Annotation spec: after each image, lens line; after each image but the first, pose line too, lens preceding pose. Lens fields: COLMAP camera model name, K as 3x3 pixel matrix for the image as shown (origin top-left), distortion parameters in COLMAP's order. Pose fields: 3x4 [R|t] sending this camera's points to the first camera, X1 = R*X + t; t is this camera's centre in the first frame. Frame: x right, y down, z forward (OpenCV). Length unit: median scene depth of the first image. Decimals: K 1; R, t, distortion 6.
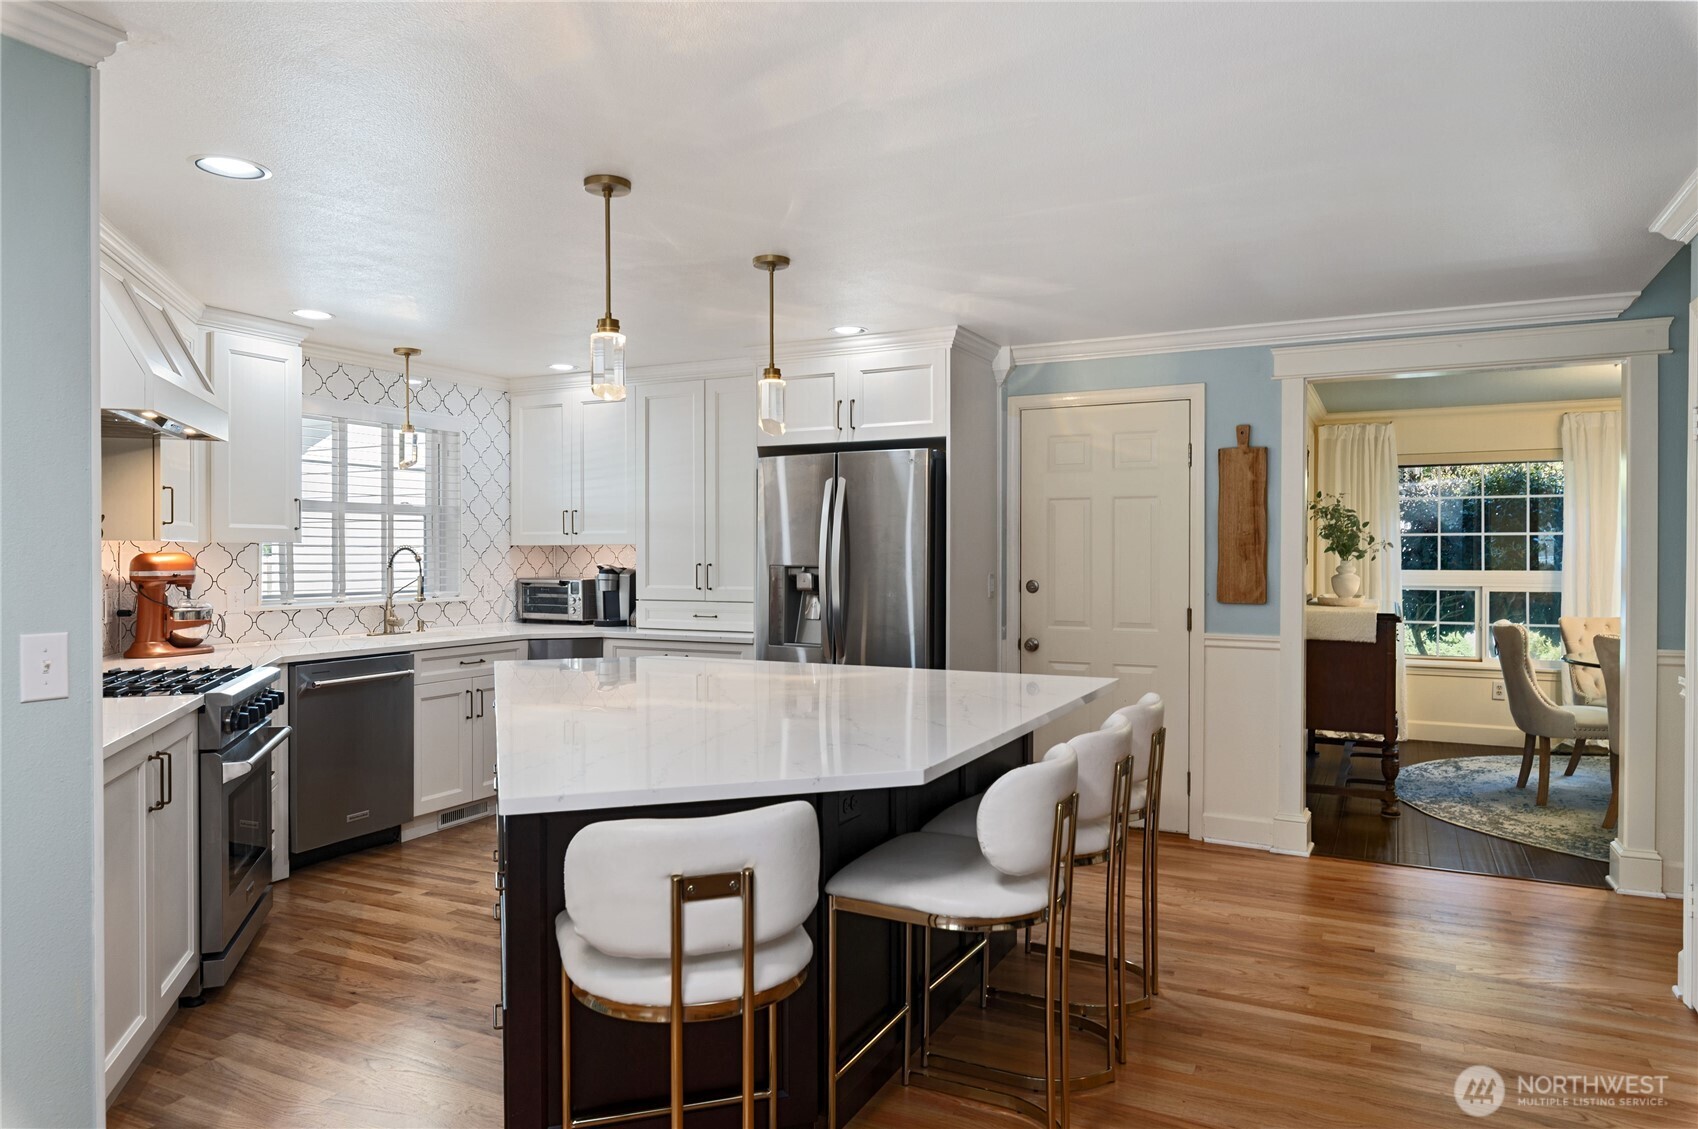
lens RADIAL K [[1096.6, 0, 845.7], [0, 1096.6, 561.8], [0, 0, 1]] dist [0.002865, 0.001136]
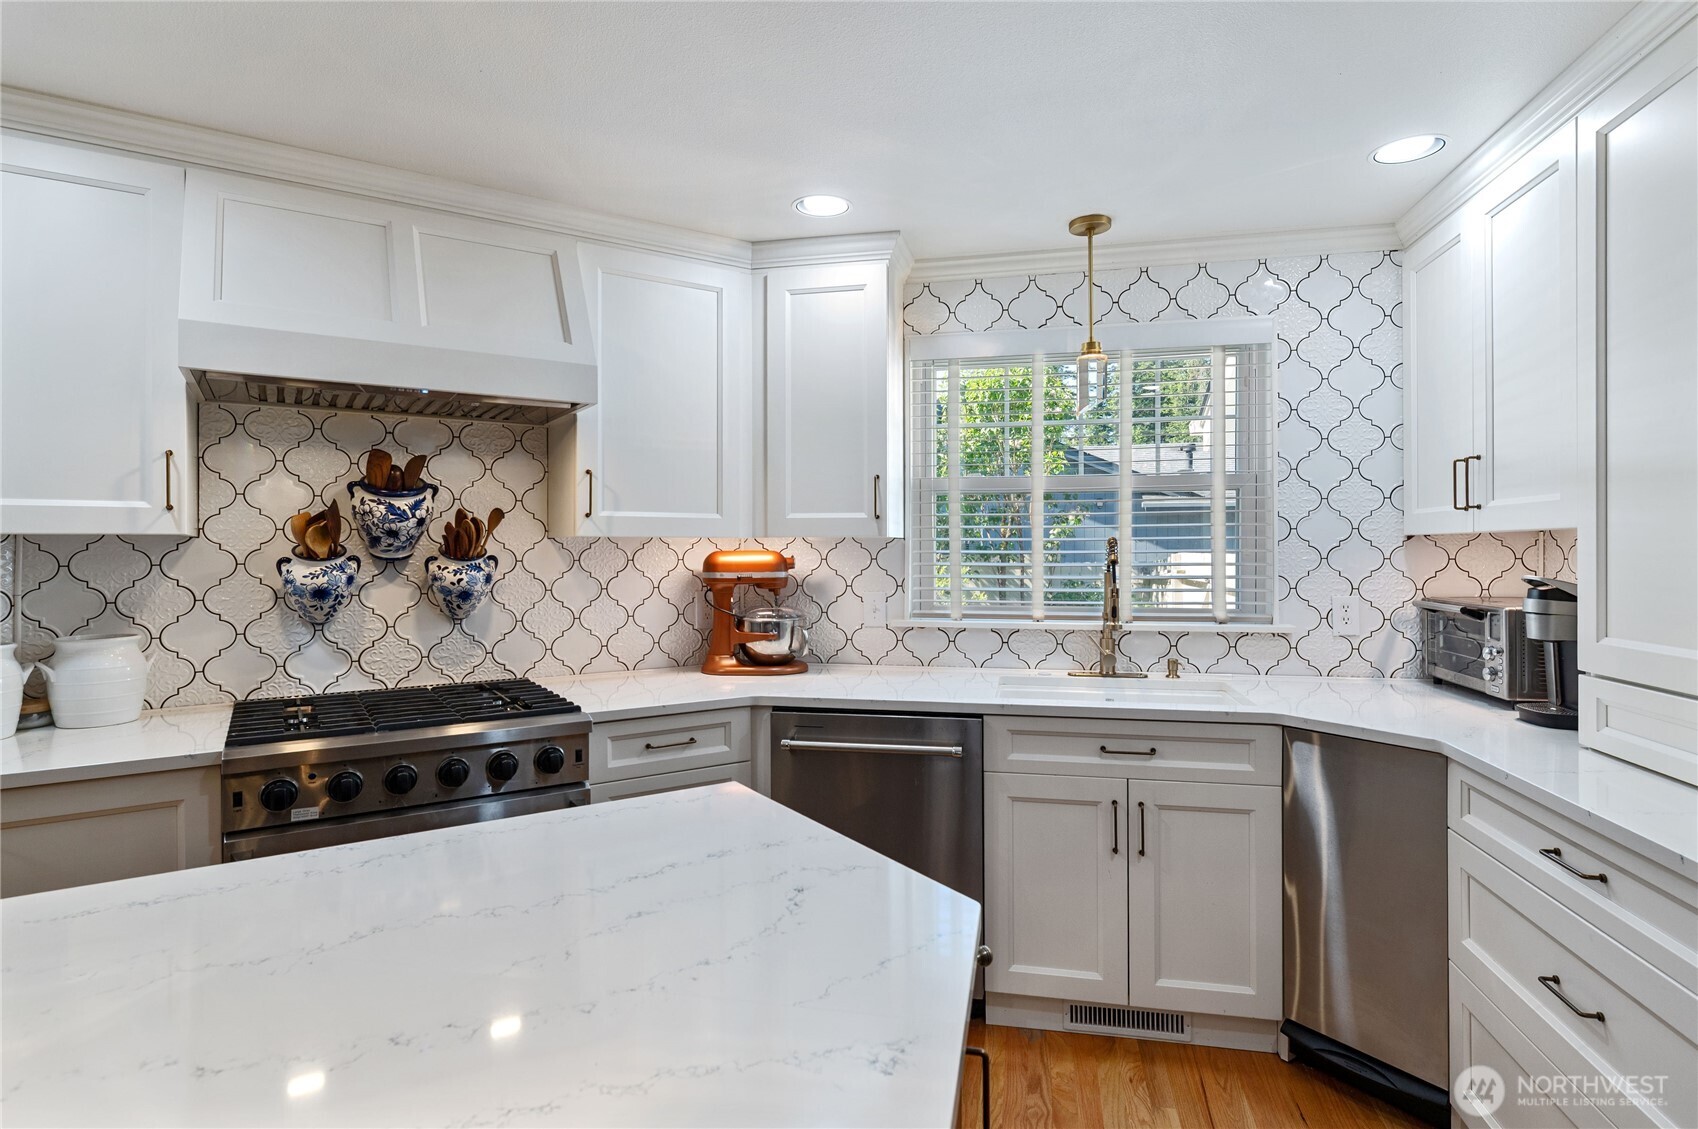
lens RADIAL K [[861.8, 0, 851.5], [0, 861.8, 555.4], [0, 0, 1]] dist [-0.002418, -0.000212]
pose [[0.248811, 0.004010, -0.968544, 0.033196], [-0.005013, 0.999983, 0.002852, -0.005157], [0.968539, 0.004146, 0.248827, 0.657110]]
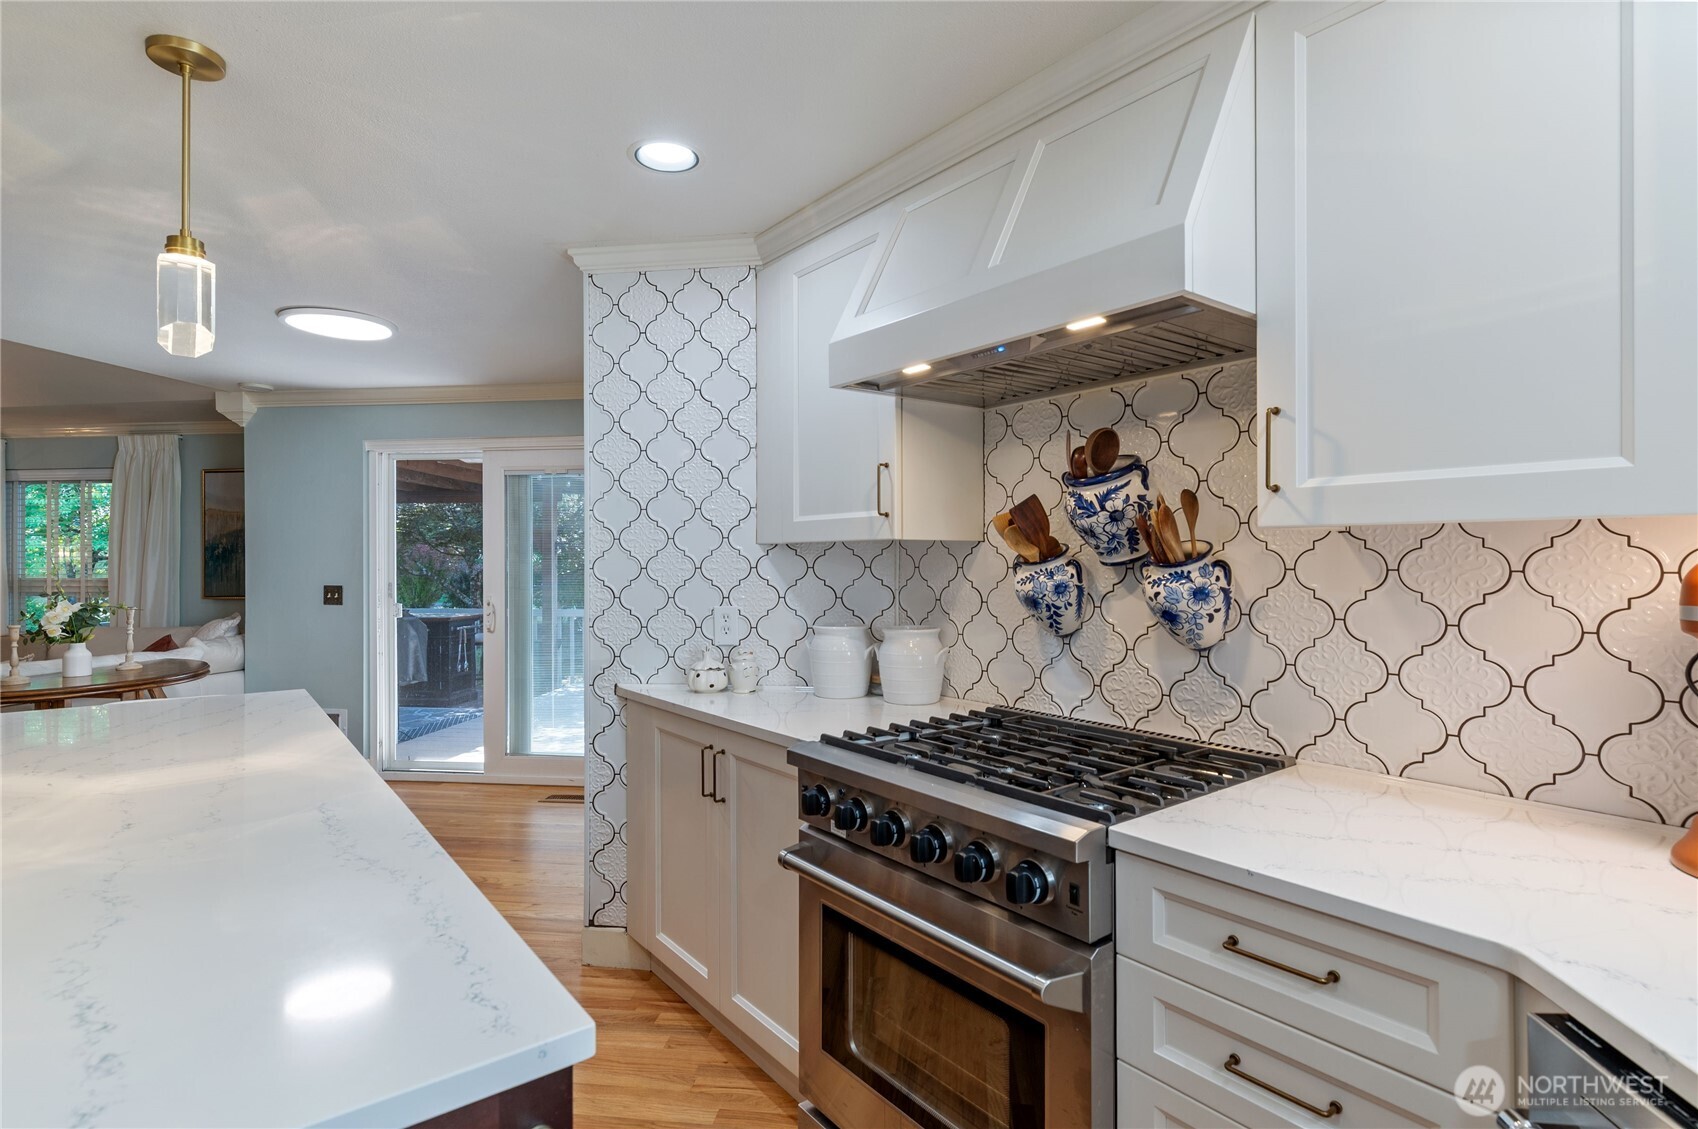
lens RADIAL K [[841.1, 0, 849.1], [0, 841.1, 557.6], [0, 0, 1]] dist [0.013979, 0.000296]
pose [[-0.947144, 0.001232, -0.320807, -0.216203], [-0.000587, 0.999984, 0.005571, -0.005296], [0.320809, 0.005465, -0.947128, 0.813989]]
